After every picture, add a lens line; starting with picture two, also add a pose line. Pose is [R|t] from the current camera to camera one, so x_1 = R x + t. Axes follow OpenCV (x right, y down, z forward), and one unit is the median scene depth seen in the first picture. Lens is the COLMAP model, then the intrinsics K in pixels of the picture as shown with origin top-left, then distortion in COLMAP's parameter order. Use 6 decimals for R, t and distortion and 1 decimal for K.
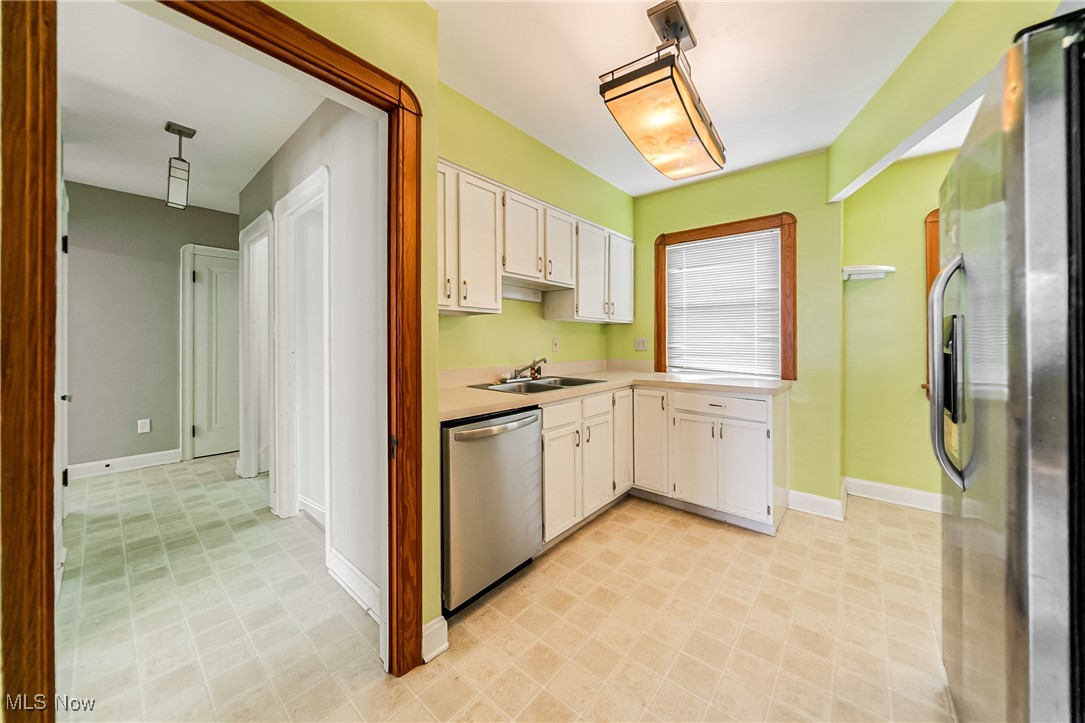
lens RADIAL K [[382.0, 0, 547.9], [0, 382.0, 337.0], [0, 0, 1]] dist [-0.002335, -0.000054]
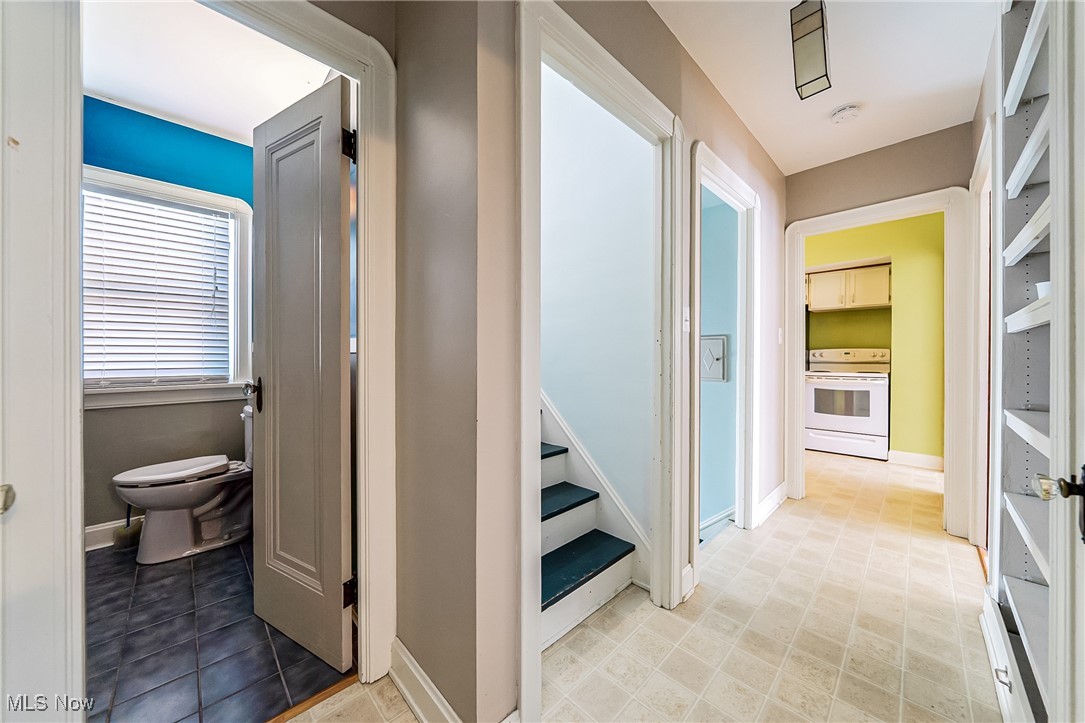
lens RADIAL K [[366.3, 0, 541.7], [0, 366.3, 353.0], [0, 0, 1]] dist [-0.000945, -0.000030]
pose [[0.098046, 0.002094, 0.995180, -1.438703], [-0.010730, 0.999942, -0.001047, 0.045873], [-0.995124, -0.010576, 0.098063, 1.250758]]
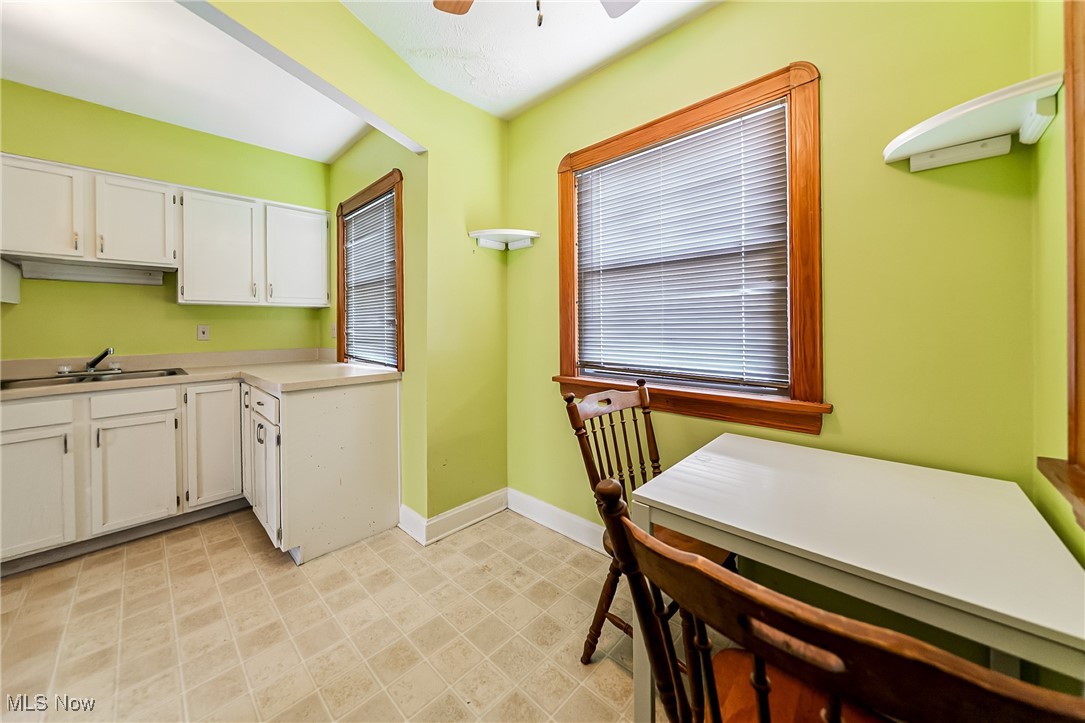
lens RADIAL K [[386.1, 0, 540.5], [0, 386.1, 323.5], [0, 0, 1]] dist [-0.008552, 0.000146]
pose [[0.997905, -0.016232, -0.062632, 1.090102], [0.016410, 0.999863, 0.002335, 0.013248], [0.062585, -0.003358, 0.998034, 0.204047]]
